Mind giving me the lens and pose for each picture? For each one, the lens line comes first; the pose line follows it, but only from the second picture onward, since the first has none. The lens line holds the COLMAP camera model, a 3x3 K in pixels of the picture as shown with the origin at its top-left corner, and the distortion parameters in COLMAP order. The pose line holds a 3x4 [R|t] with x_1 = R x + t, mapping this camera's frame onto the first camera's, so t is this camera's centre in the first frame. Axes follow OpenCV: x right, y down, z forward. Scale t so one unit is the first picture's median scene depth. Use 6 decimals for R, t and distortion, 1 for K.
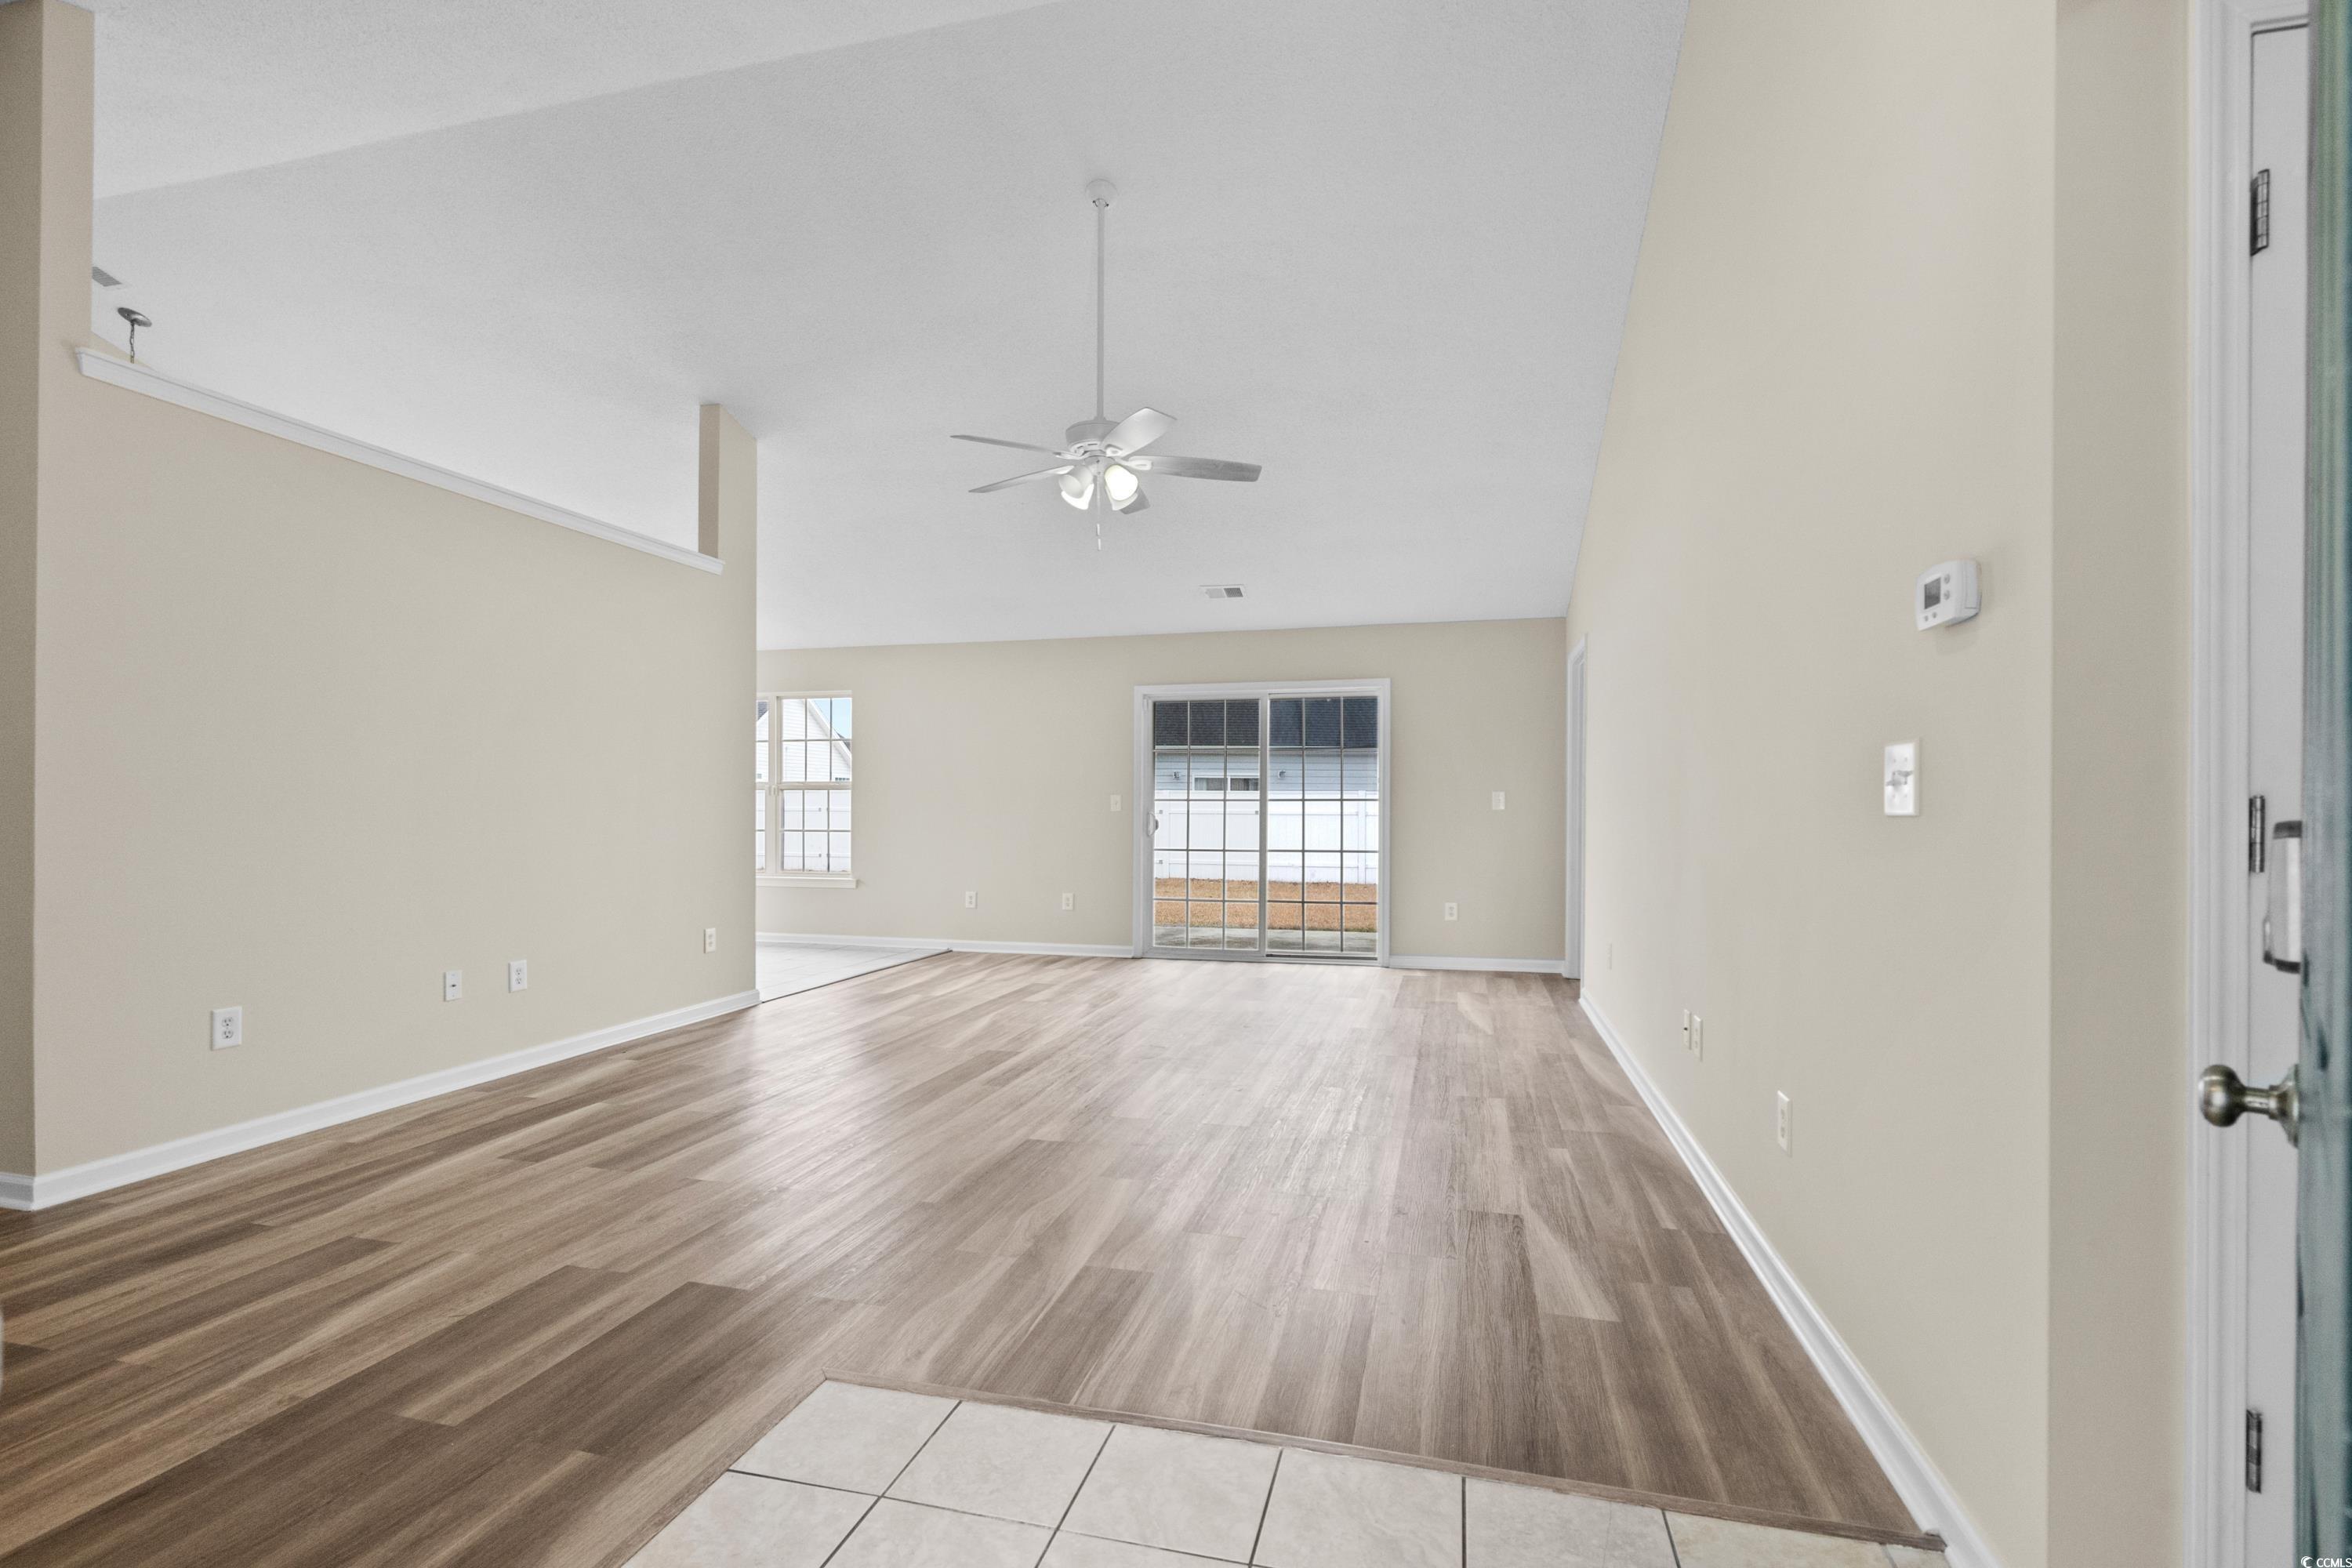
lens RADIAL K [[1070.9, 0, 1170.9], [0, 1070.9, 791.2], [0, 0, 1]] dist [-0.004194, 0.000390]
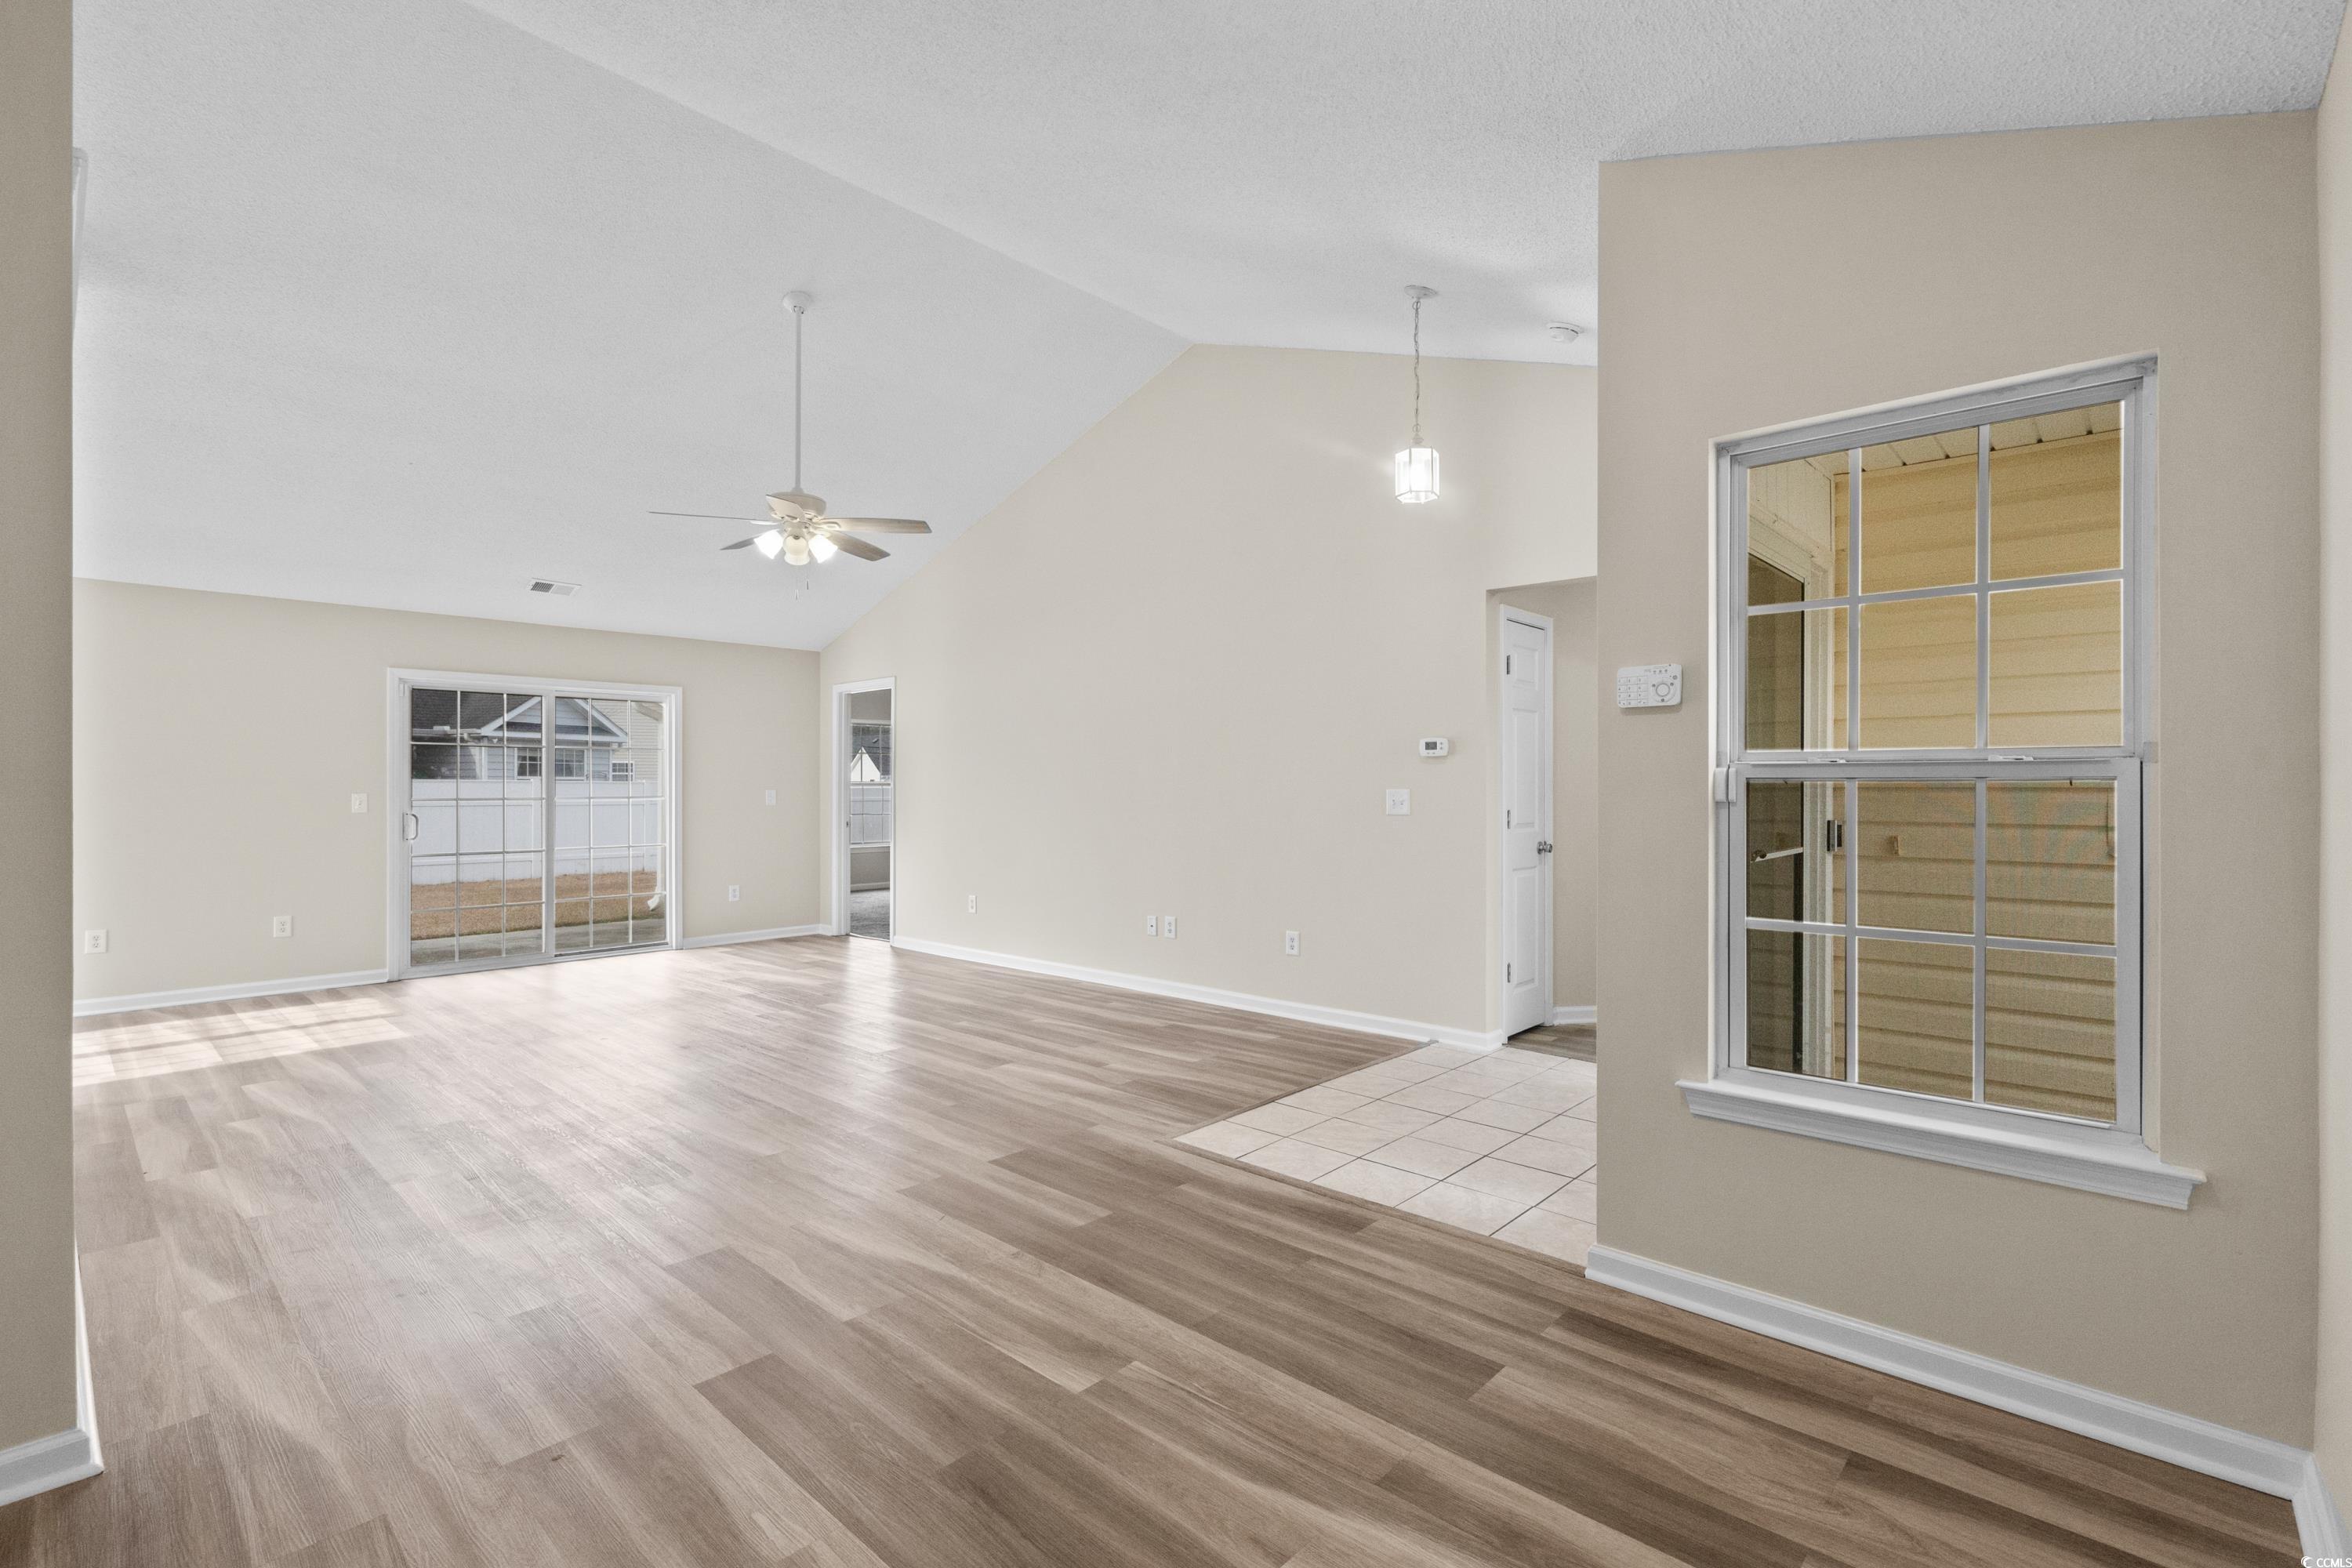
lens RADIAL K [[1062.5, 0, 1167.5], [0, 1062.5, 785.5], [0, 0, 1]] dist [-0.004040, 0.000804]
pose [[0.468877, 0.000392, 0.883264, -1.161750], [-0.011264, 0.999921, 0.005536, -0.035235], [-0.883192, -0.012544, 0.468844, 0.102062]]
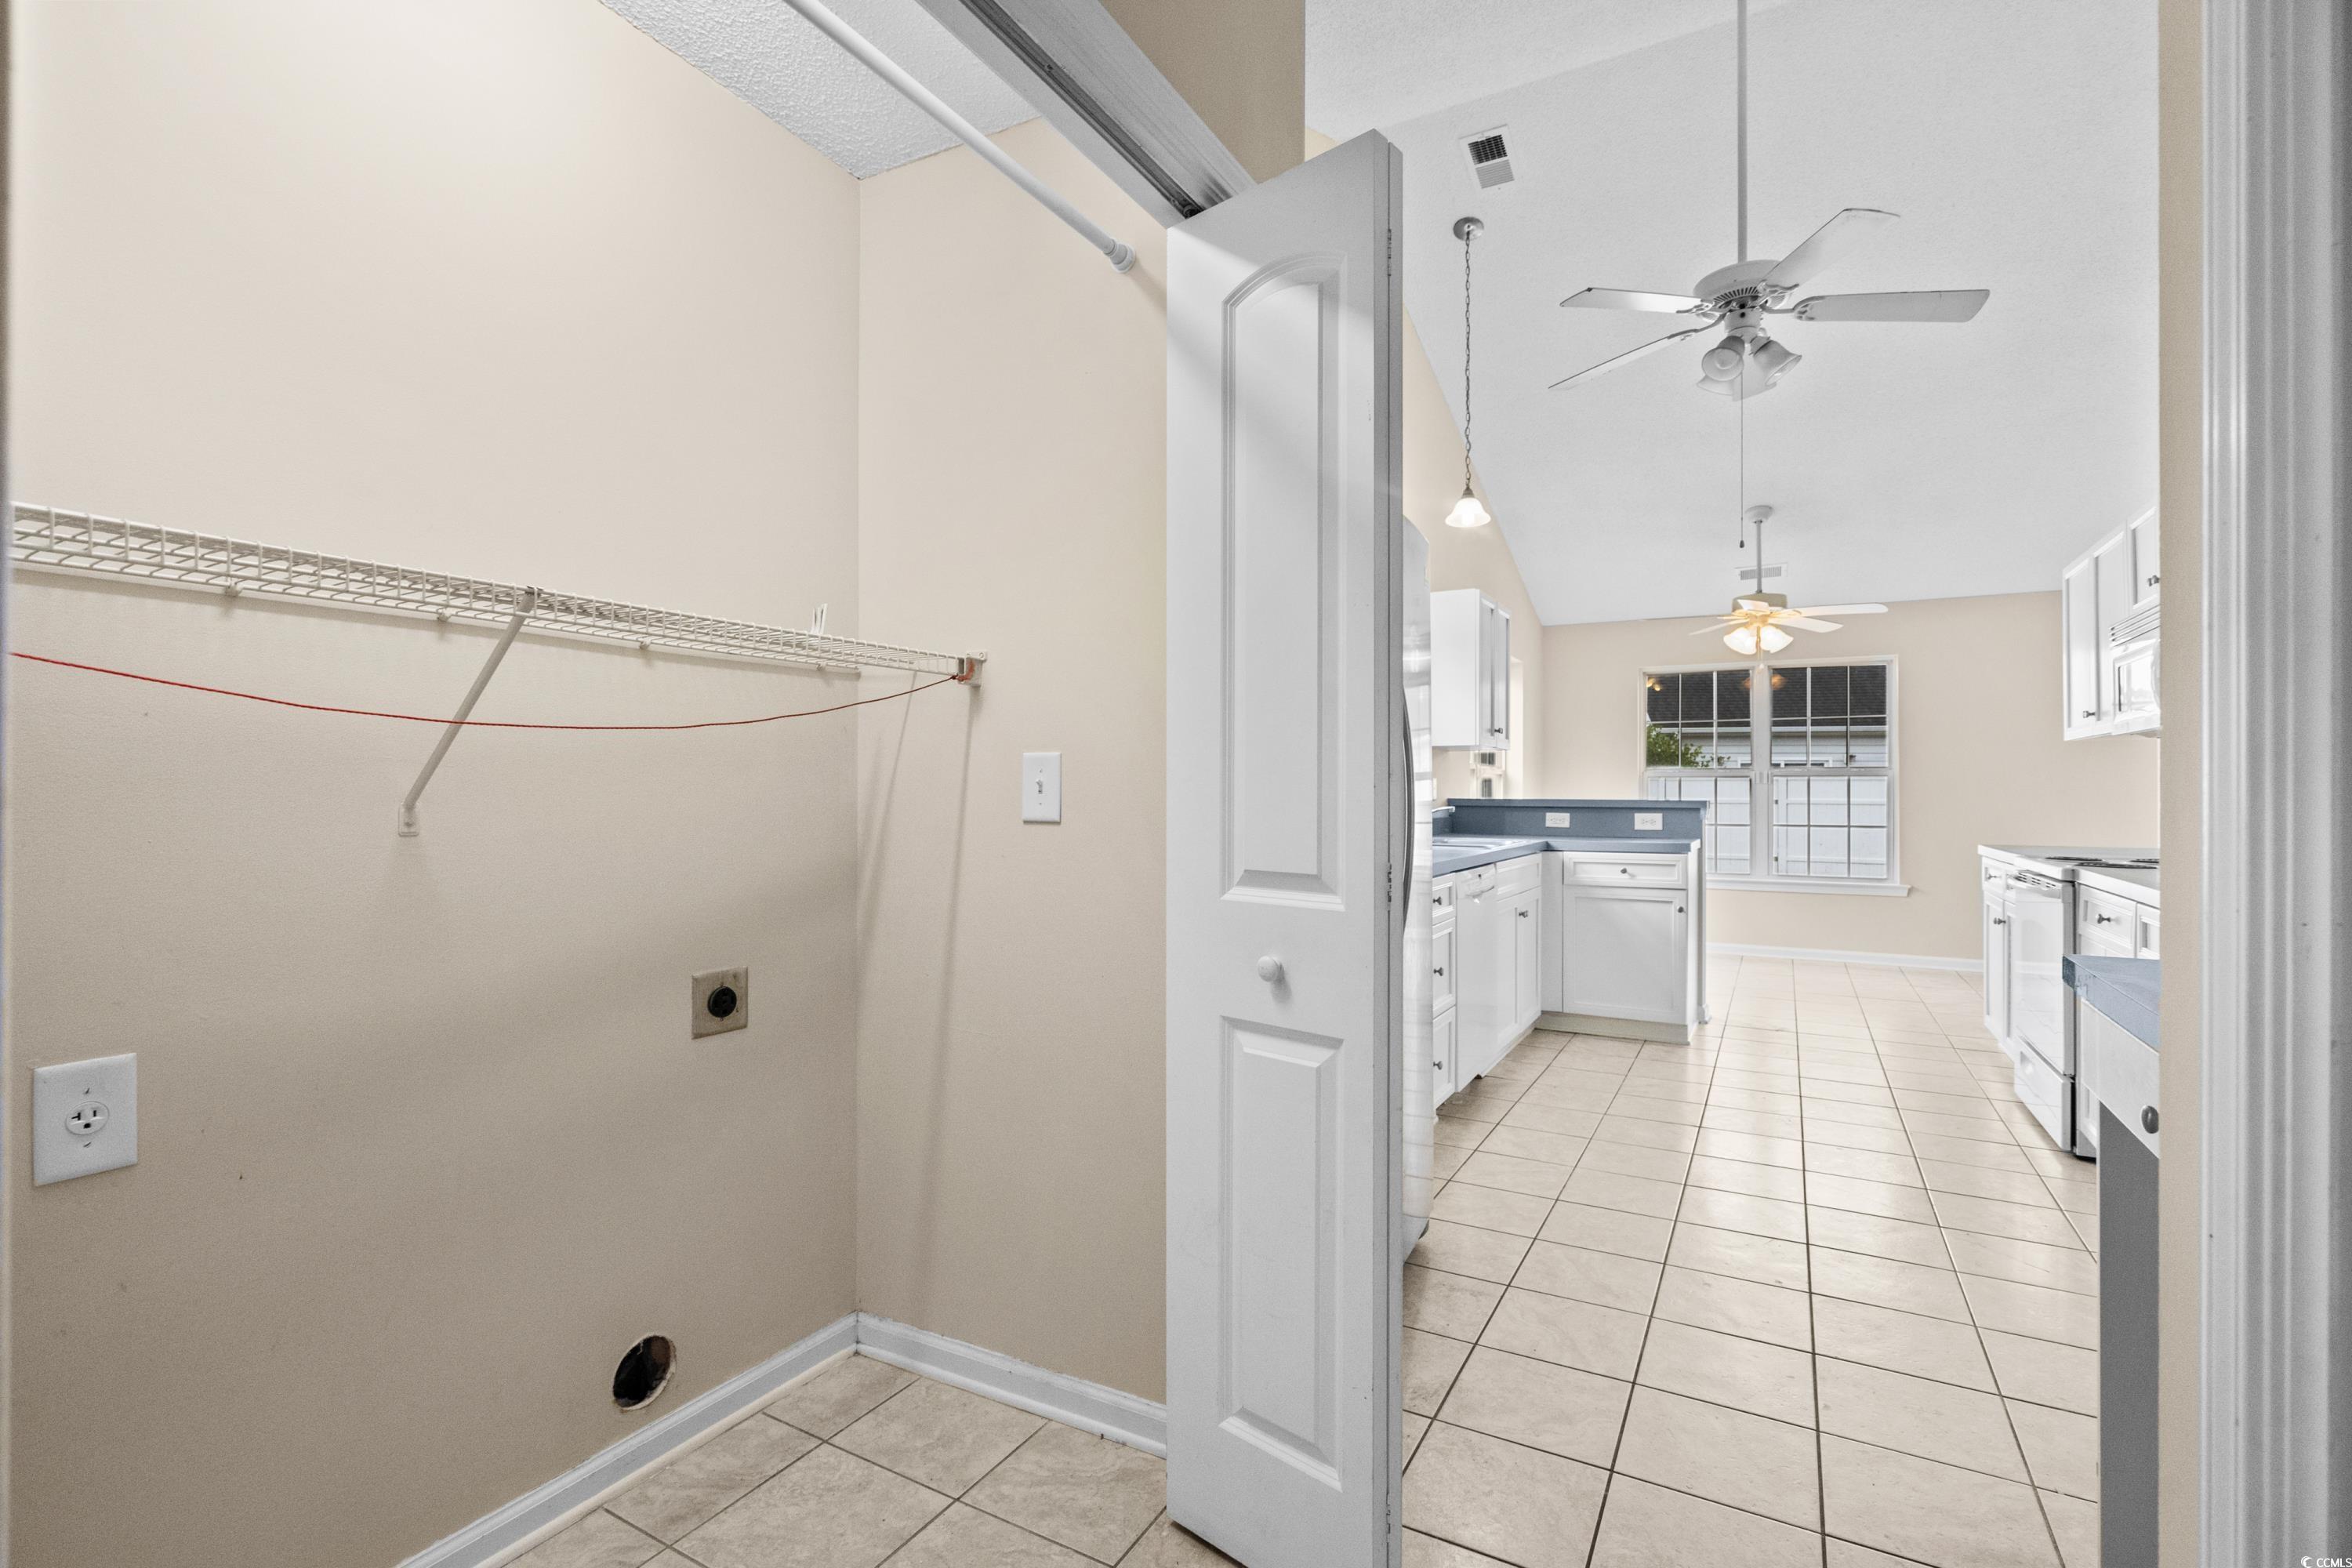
lens RADIAL K [[1068.1, 0, 1165.7], [0, 1068.1, 791.9], [0, 0, 1]] dist [-0.005747, 0.001515]
pose [[0.966429, 0.000258, -0.256932, -1.585971], [0.002777, 0.999931, 0.011453, -0.000218], [0.256917, -0.011782, 0.966362, 0.184472]]
